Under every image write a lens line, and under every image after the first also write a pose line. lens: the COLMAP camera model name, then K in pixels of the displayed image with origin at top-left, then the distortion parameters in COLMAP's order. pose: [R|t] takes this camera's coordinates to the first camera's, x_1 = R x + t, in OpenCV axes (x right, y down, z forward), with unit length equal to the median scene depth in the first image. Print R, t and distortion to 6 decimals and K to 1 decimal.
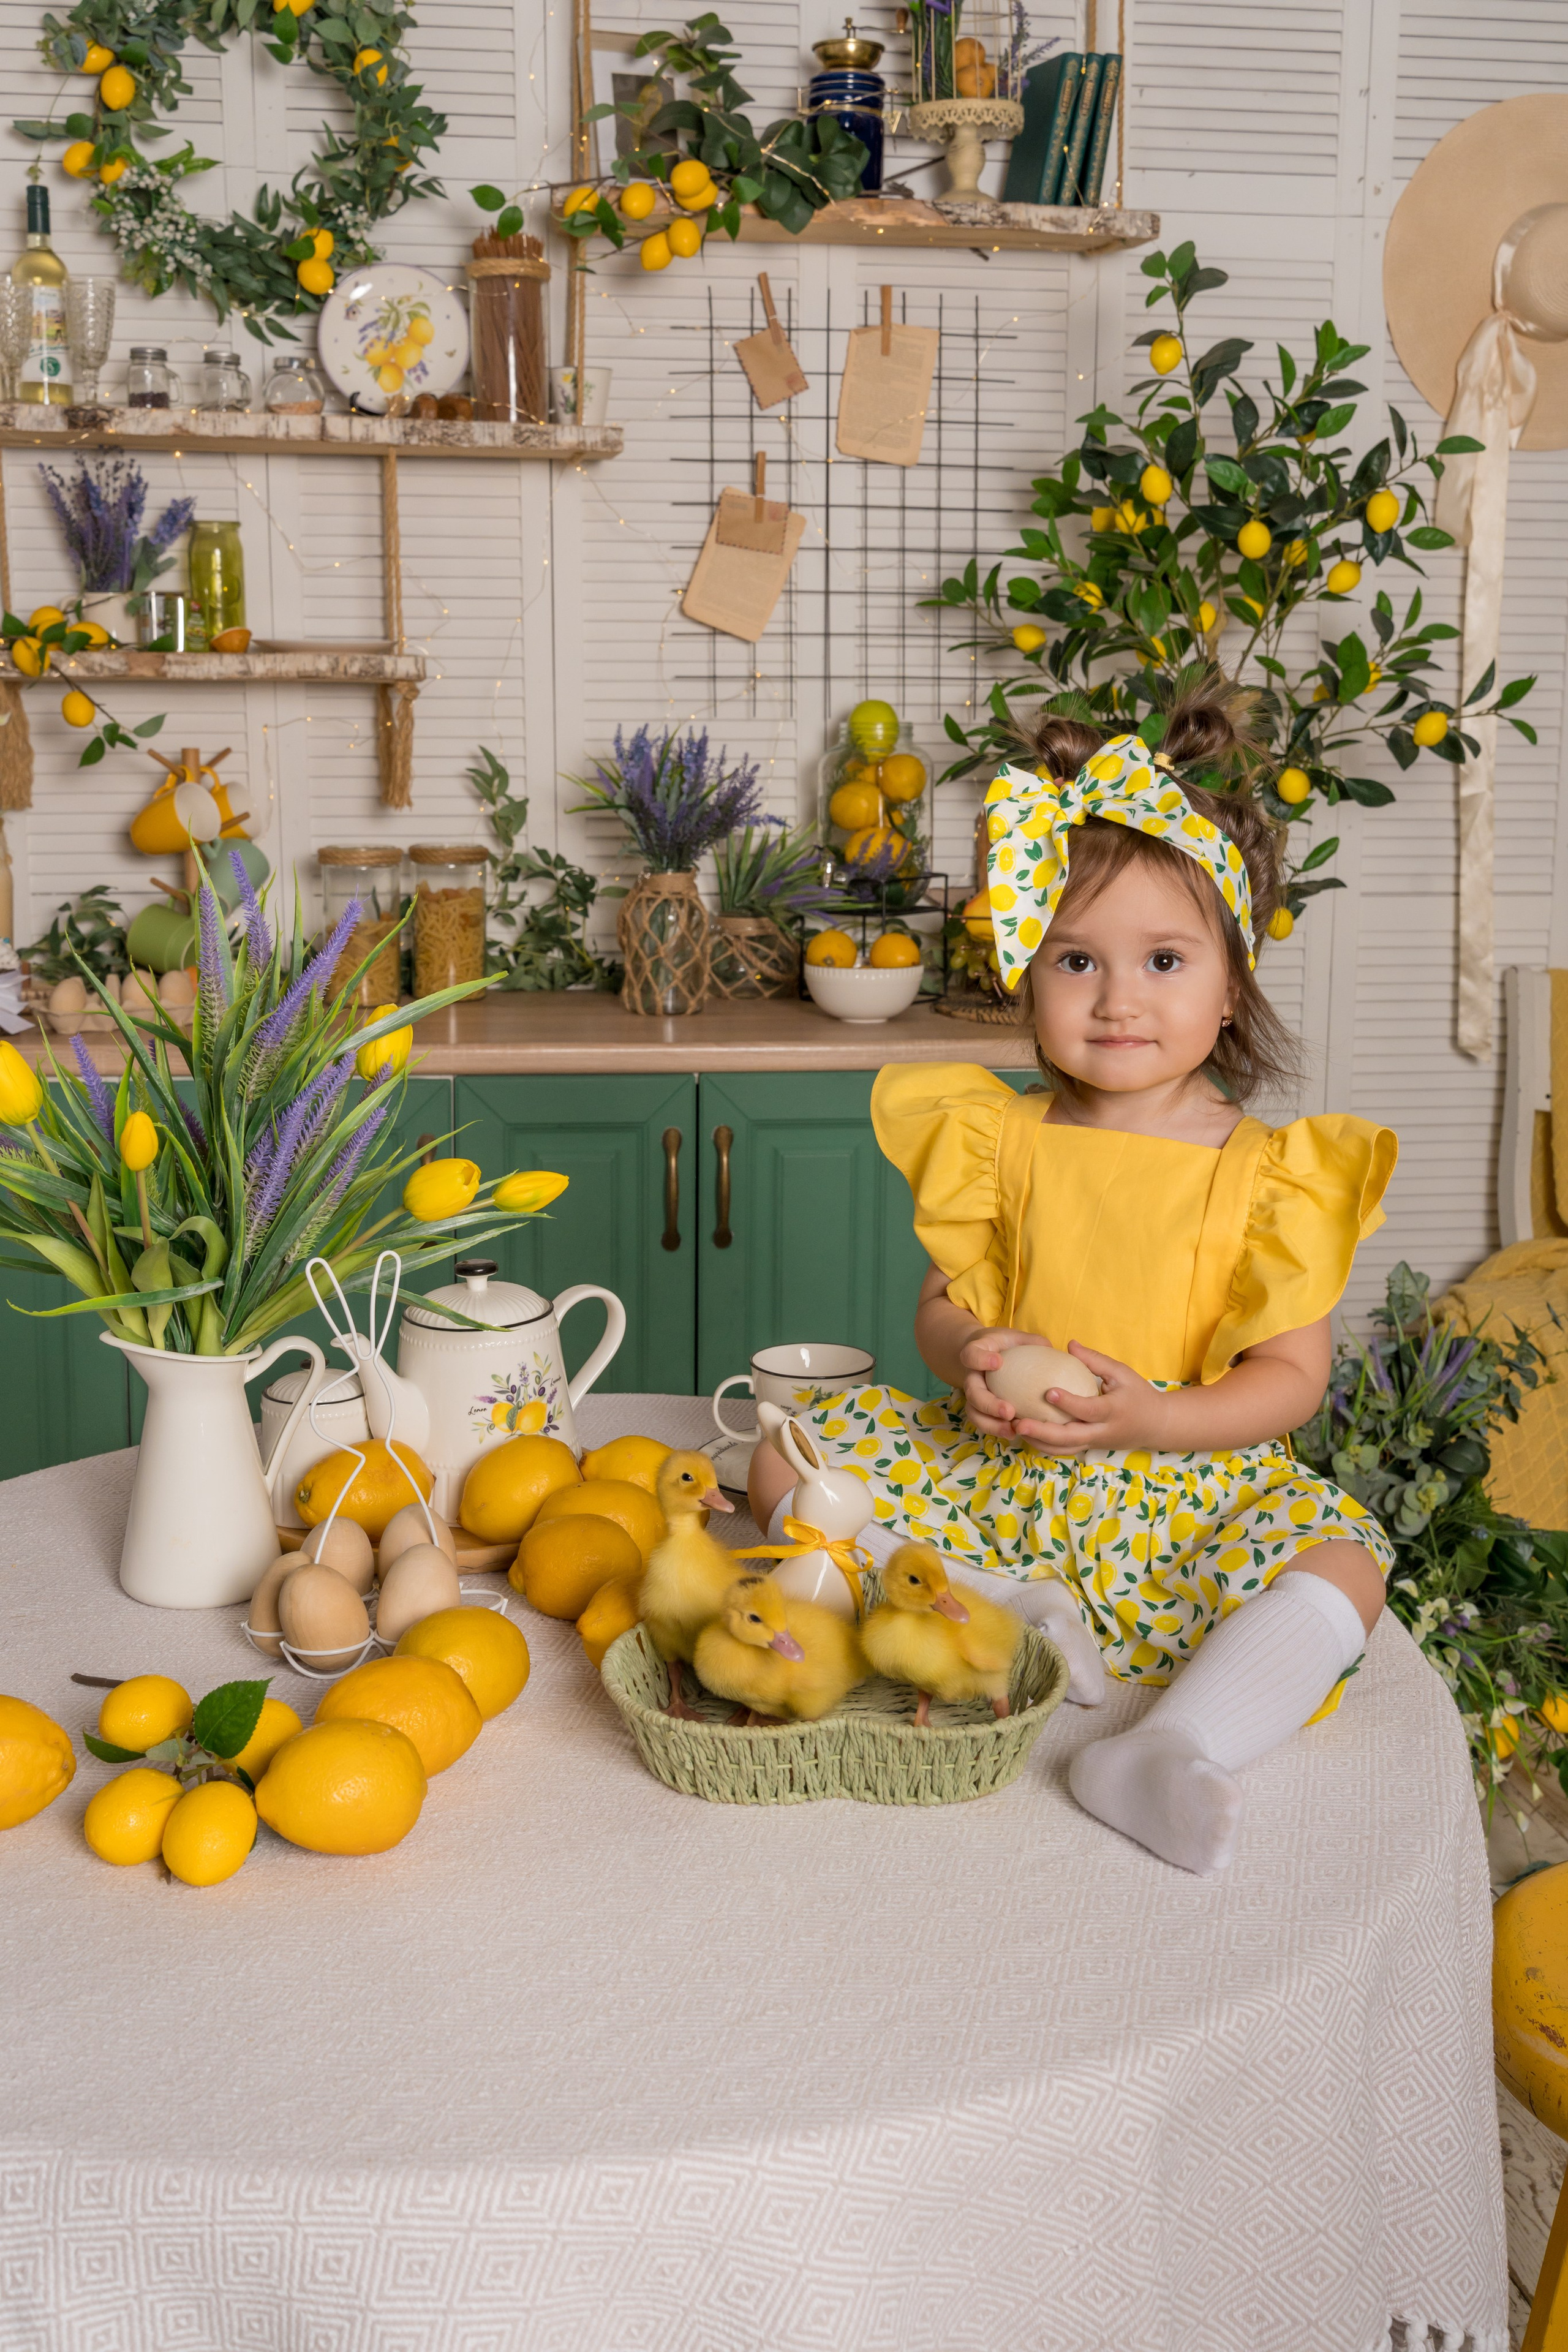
lens RADIAL K [[2257.7, 0, 784.0], [0, 2257.7, 1176.0], [0, 0, 1]] dist [-0.009111, 0.000627]
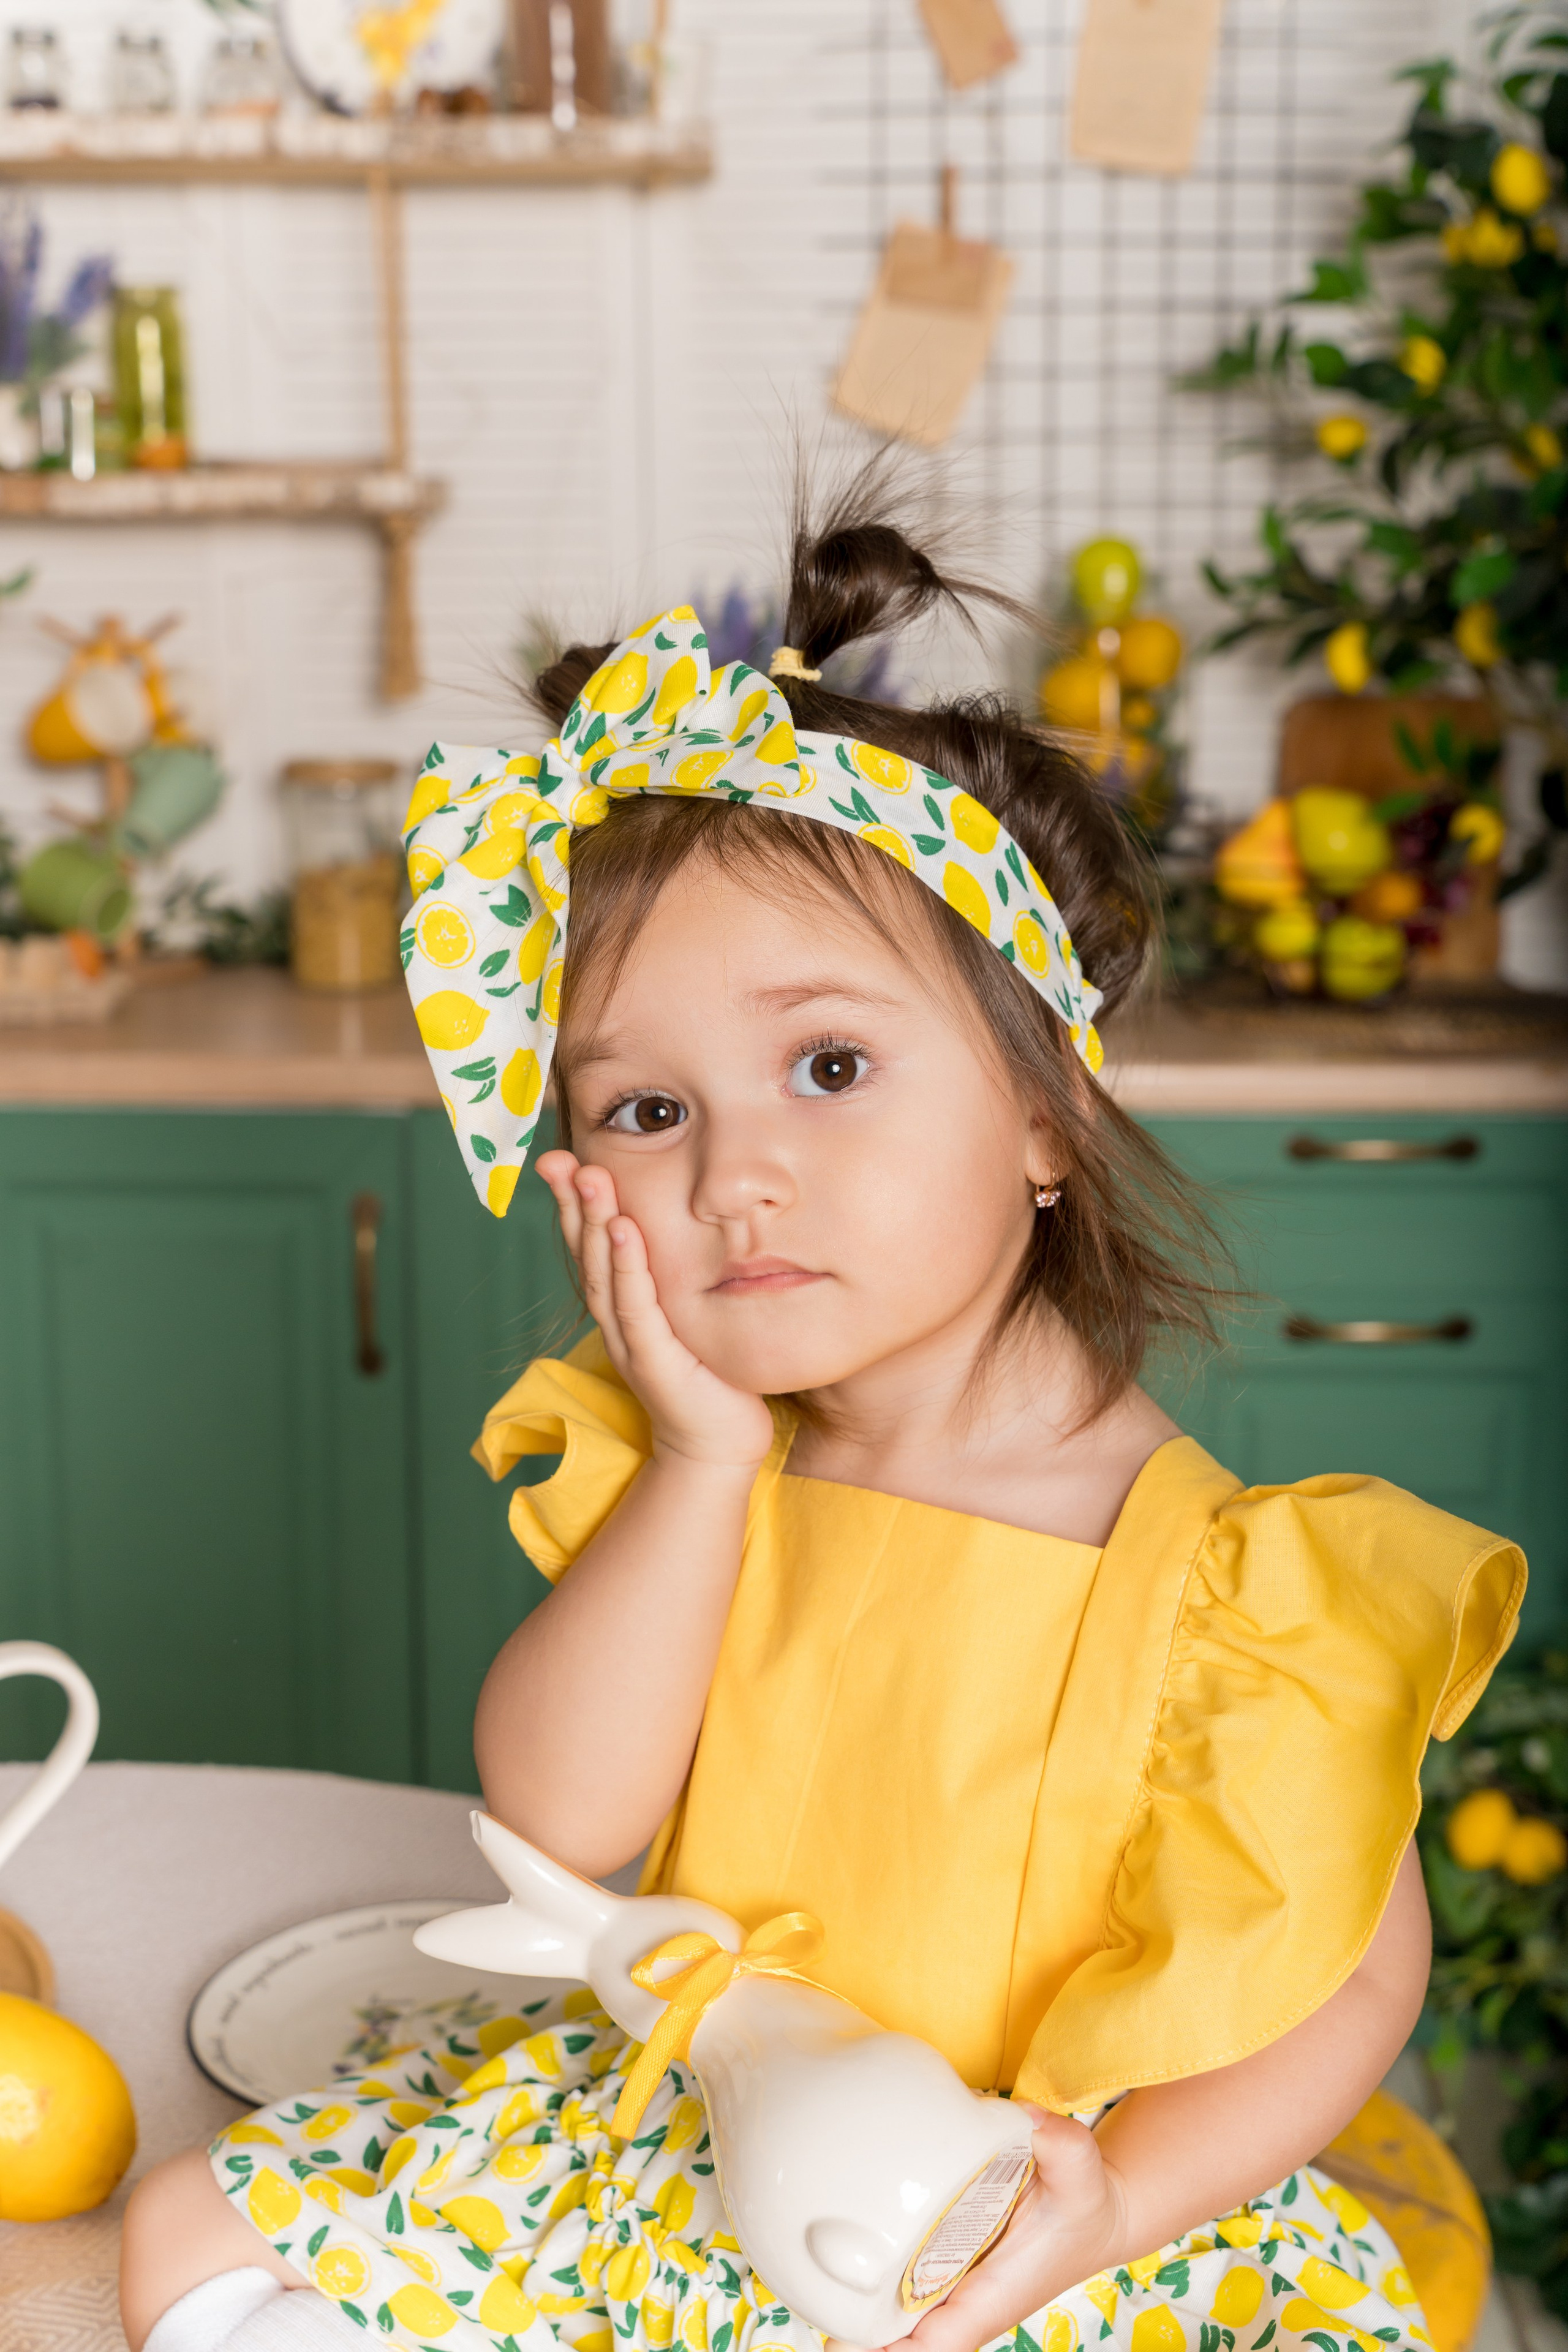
lens RADIAL K [[2795.3, 0, 772.1], [0, 2795.3, 1228.8], [0, 0, 1]] dist [-0.011206, 0.033410]
pose [[0.987235, 0.027454, -0.156884, 0.081061], [-0.022357, 0.999166, 0.034160, -0.035078], [0.157691, -0.030217, 0.987026, 0.179937]]
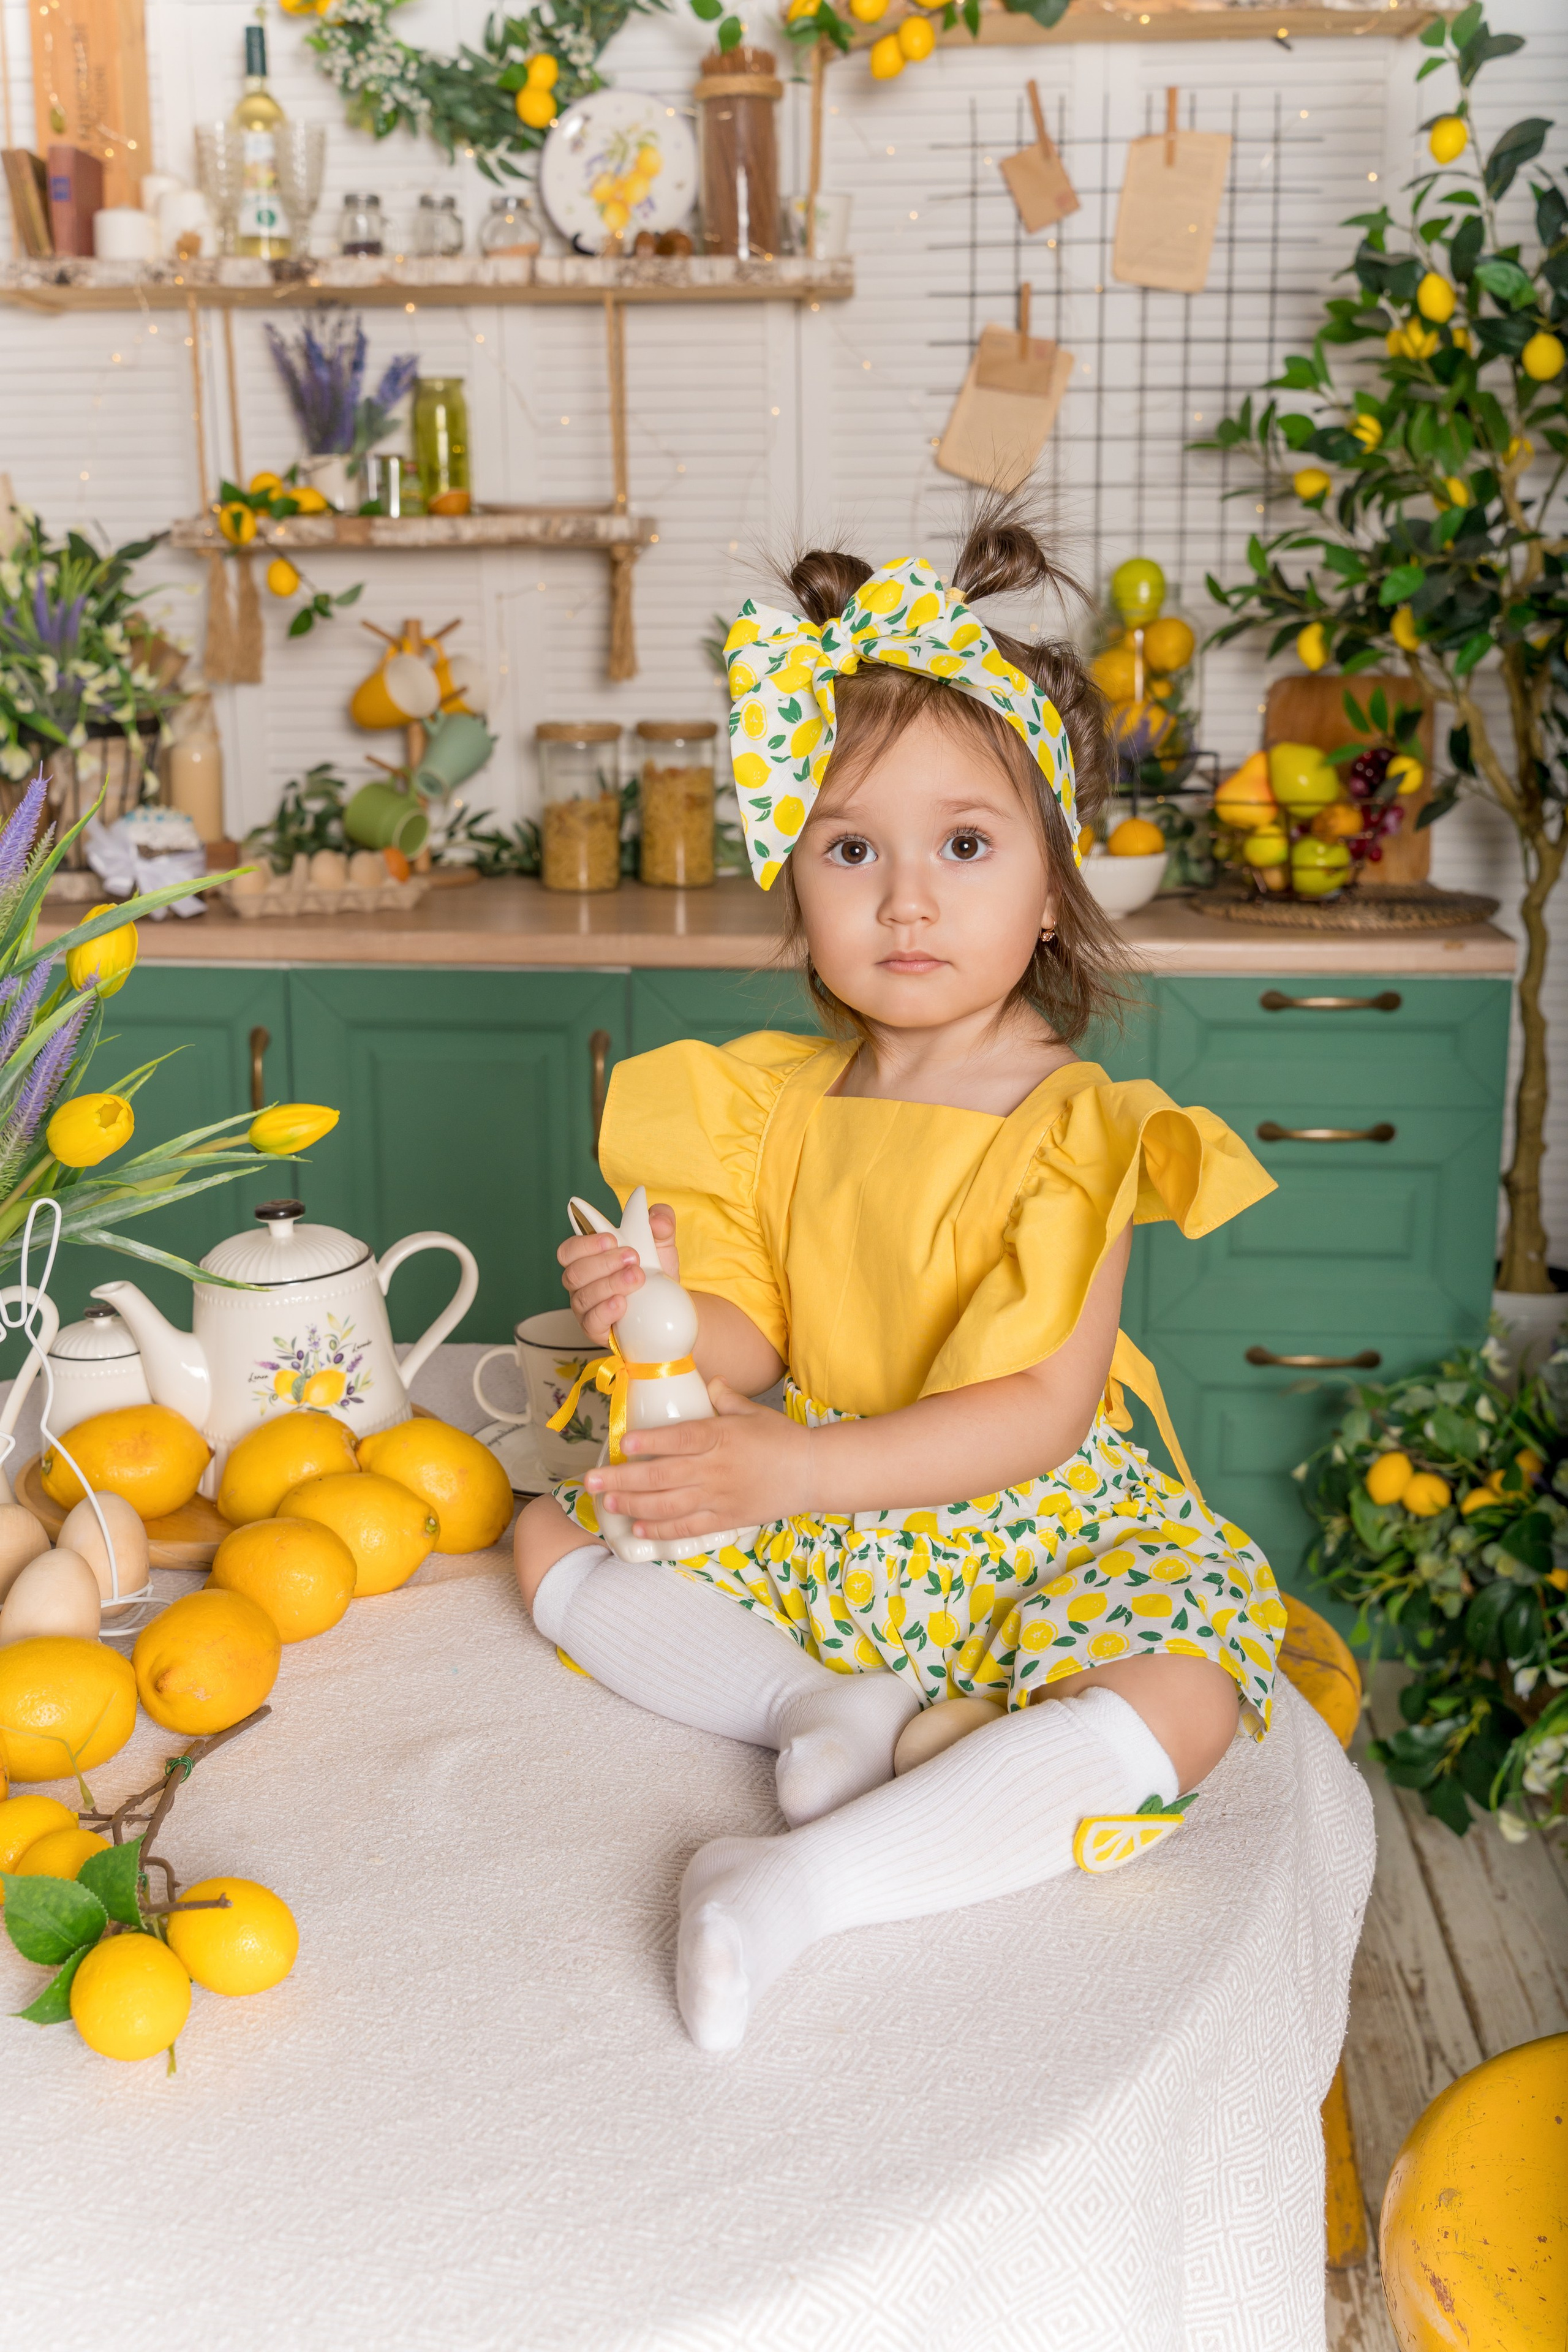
lens RADIAL K [[2257.7, 0, 784.0], [0, 2257.7, 1176.0], [0, 0, 1]] dist [-0.009111, 0.000627]
pose [[0.979287, 0.038679, -0.198750, 0.094598], [-0.028137, 0.998057, 0.055595, -0.010981], [0.200514, -0.048851, 0.978472, 0.082150]]
